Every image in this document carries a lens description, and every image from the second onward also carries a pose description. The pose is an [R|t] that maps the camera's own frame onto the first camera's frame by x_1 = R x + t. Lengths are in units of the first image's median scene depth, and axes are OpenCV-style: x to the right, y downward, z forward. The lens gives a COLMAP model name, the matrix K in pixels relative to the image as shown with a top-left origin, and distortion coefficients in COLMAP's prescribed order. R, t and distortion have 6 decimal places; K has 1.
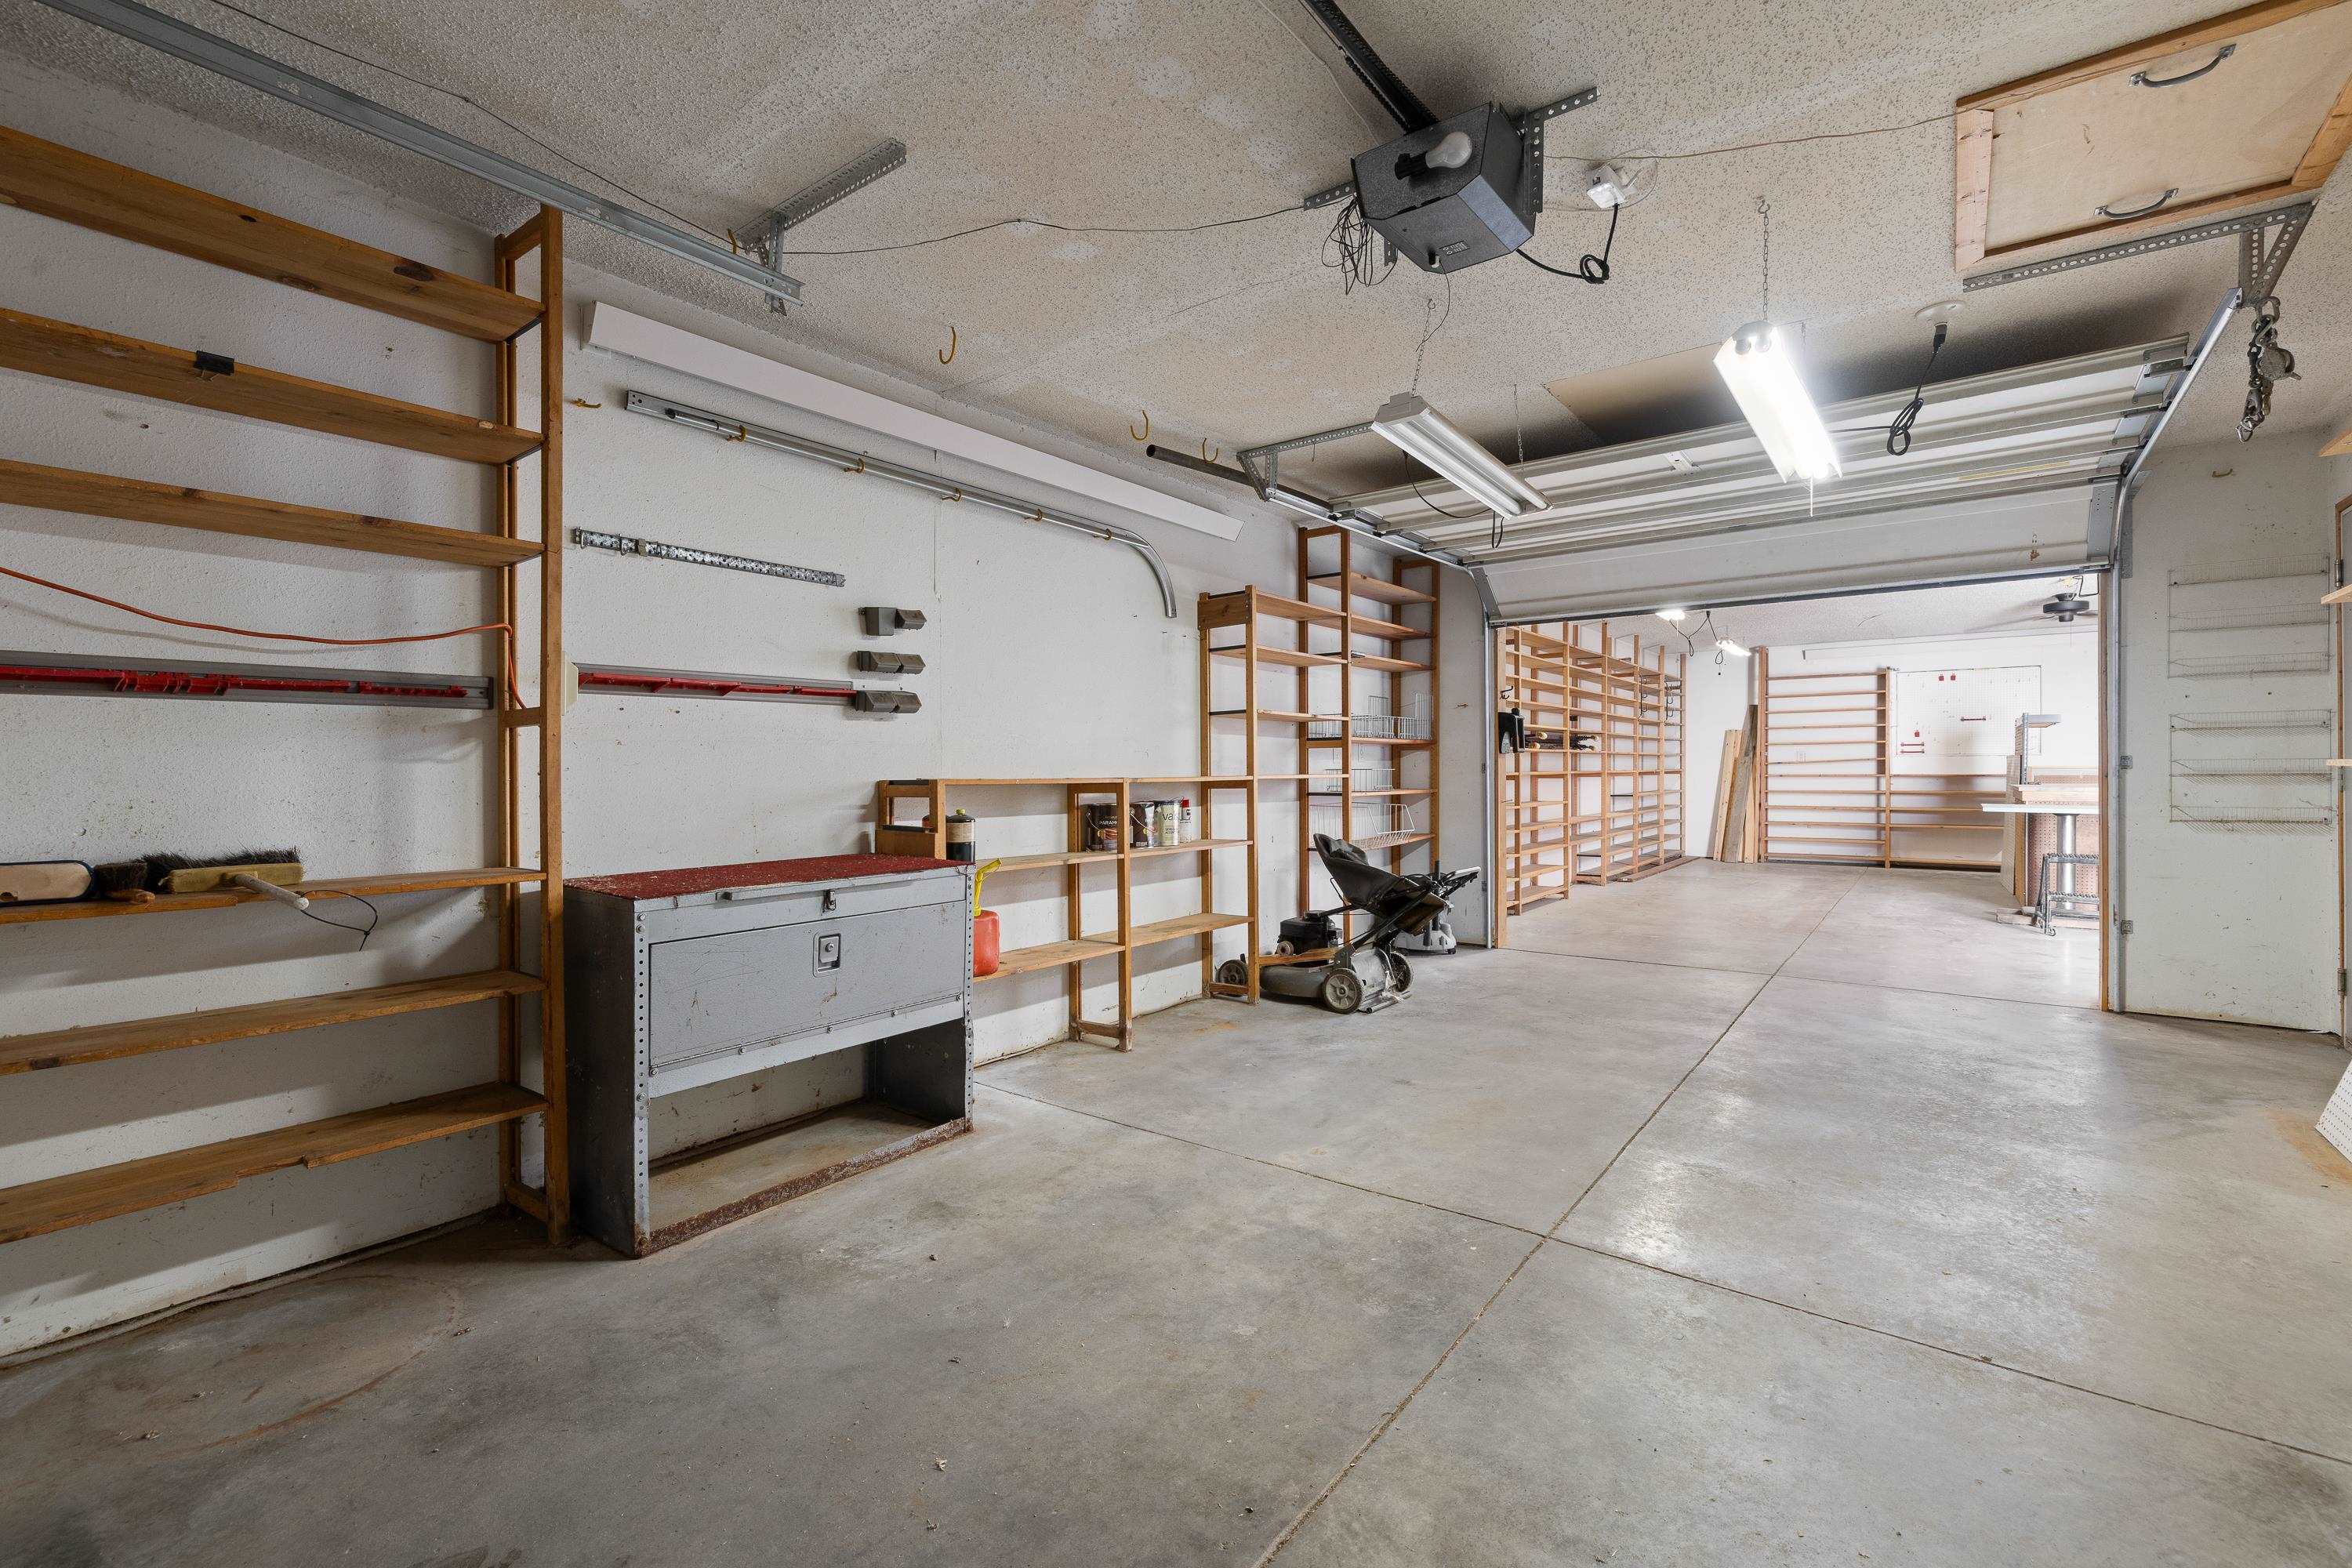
lens RADIAL K [[1026.8, 0, 1175.0], [0, 1026.8, 778.4], [0, 0, 1]] dist [-0.002602, 0.002098]
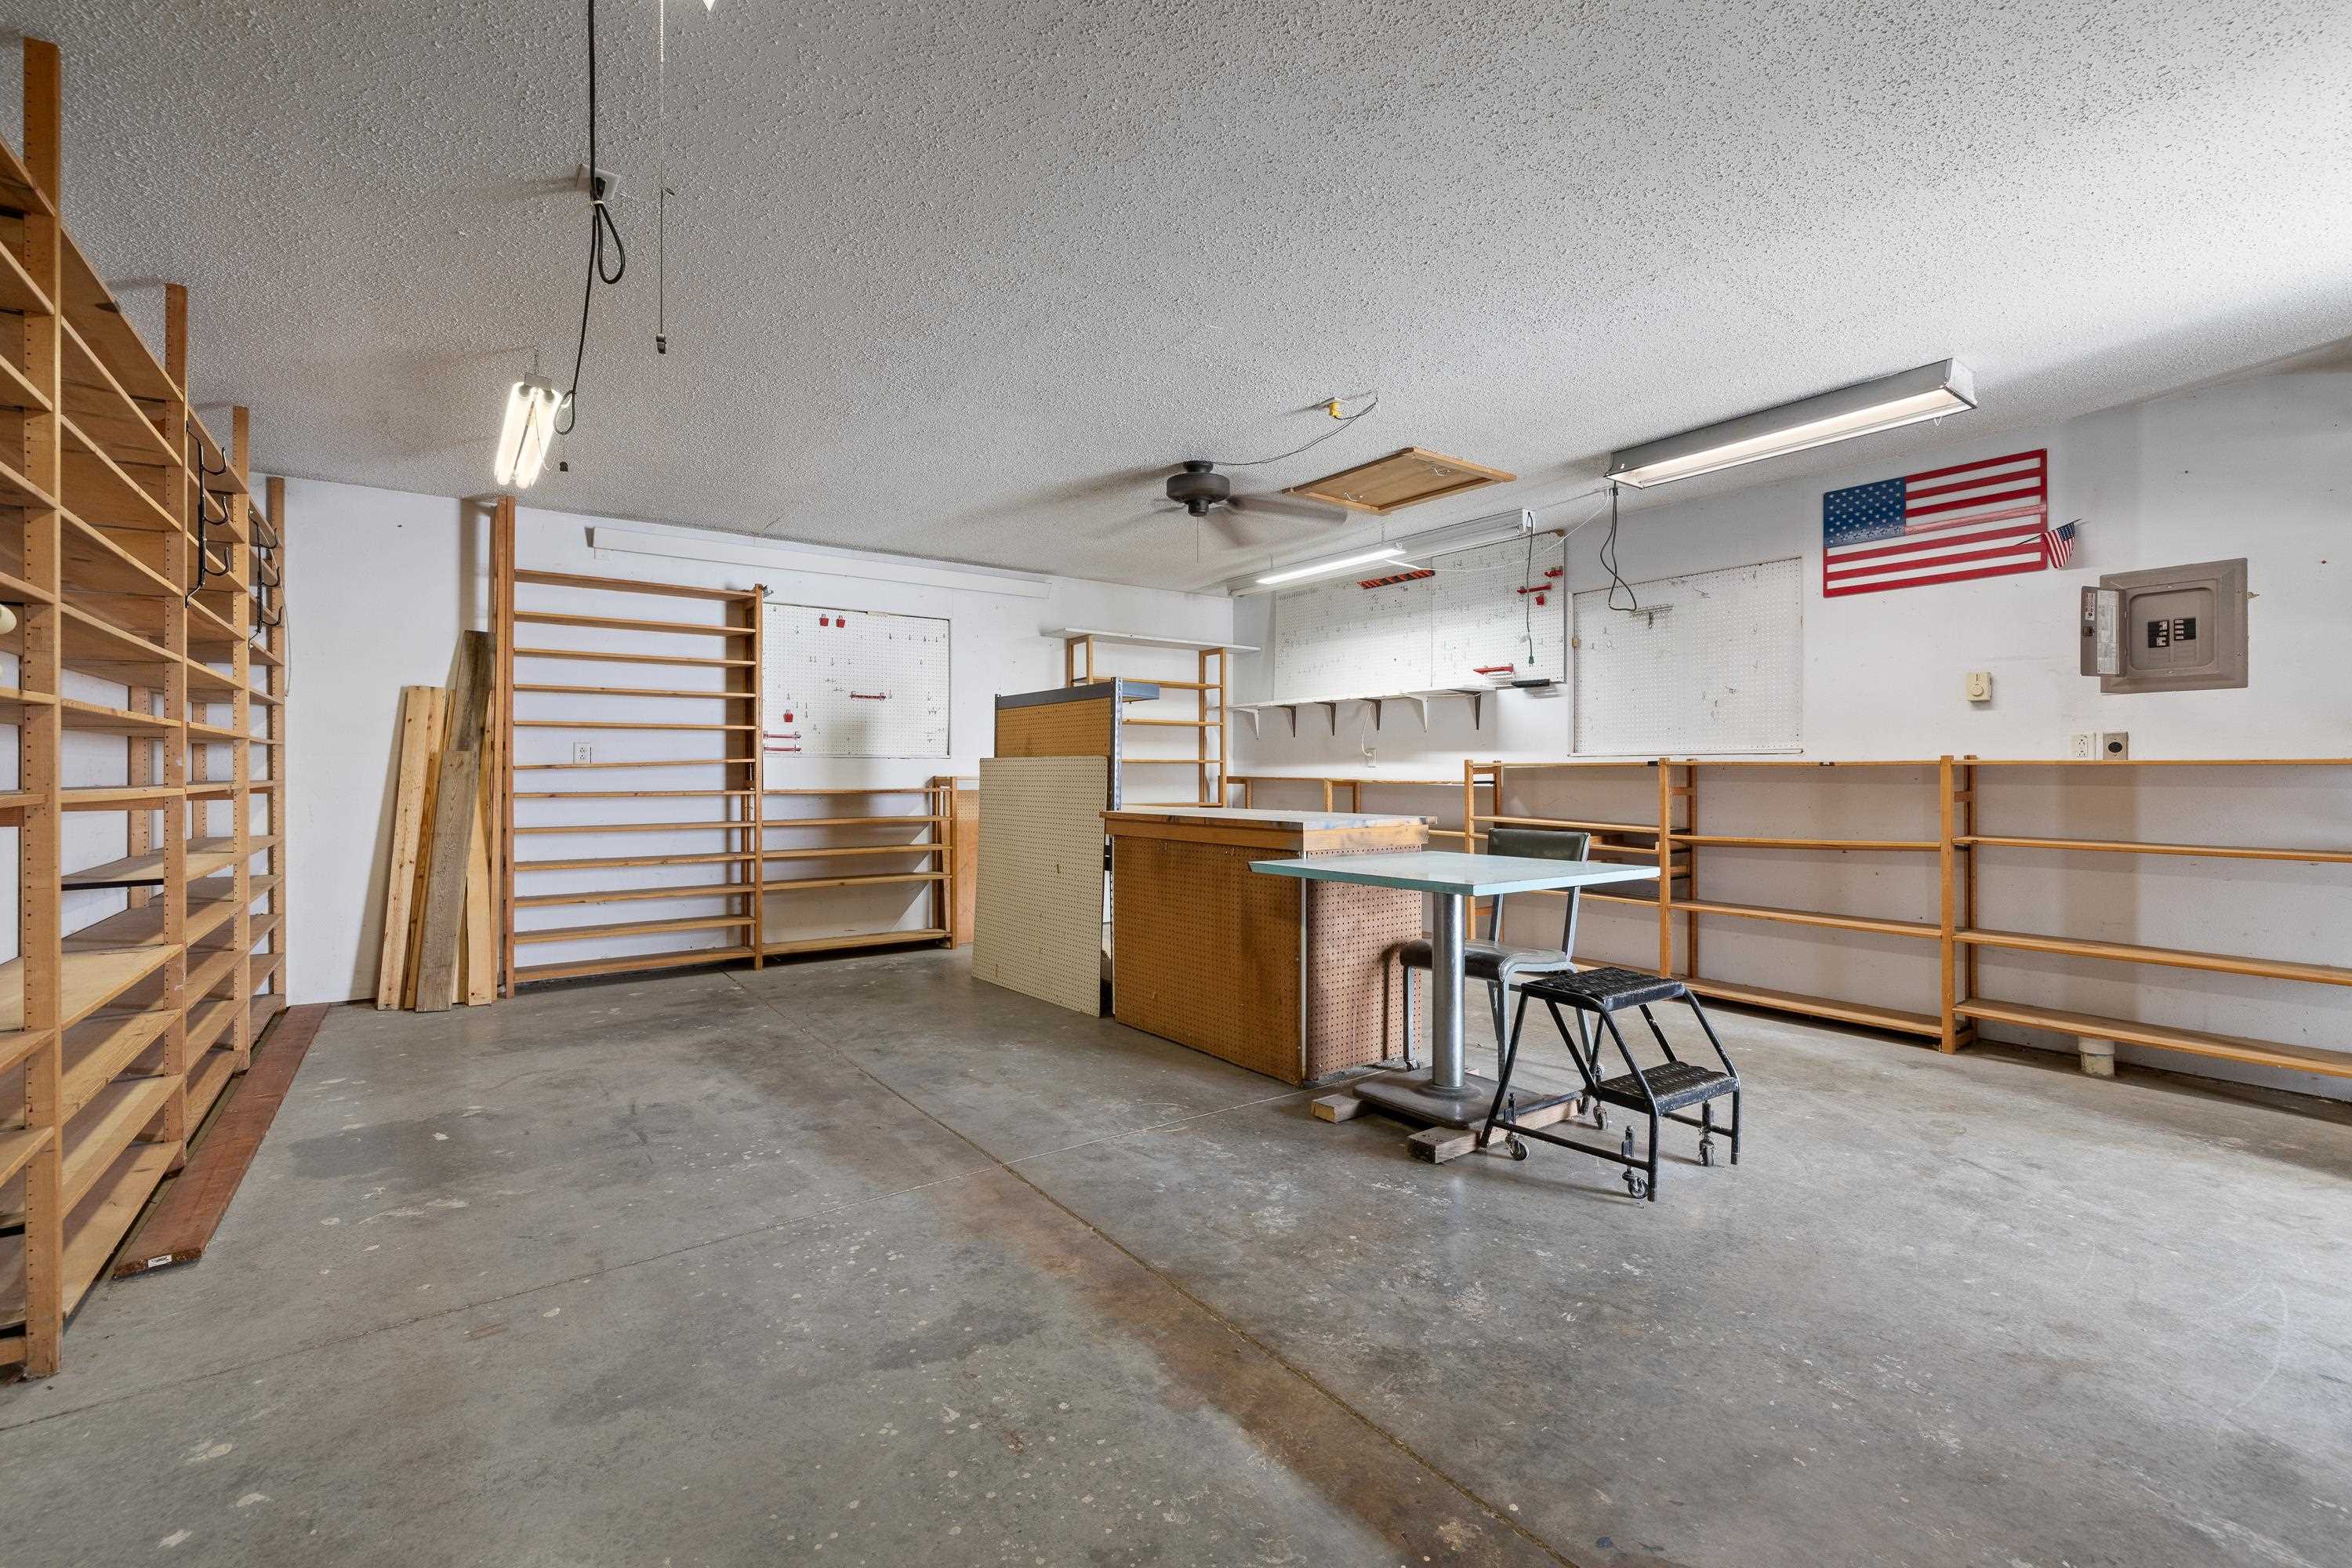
lens RADIAL K [[1026.8, 0, 1175.3], [0, 1026.8, 783.5], [0, 0, 1]] dist [-0.002602, 0.002098]
pose [[0.288547, -0.001594, 0.957465, 0.247417], [0.006561, 0.999978, -0.000312, -0.005828], [-0.957443, 0.006372, 0.288551, 0.625574]]
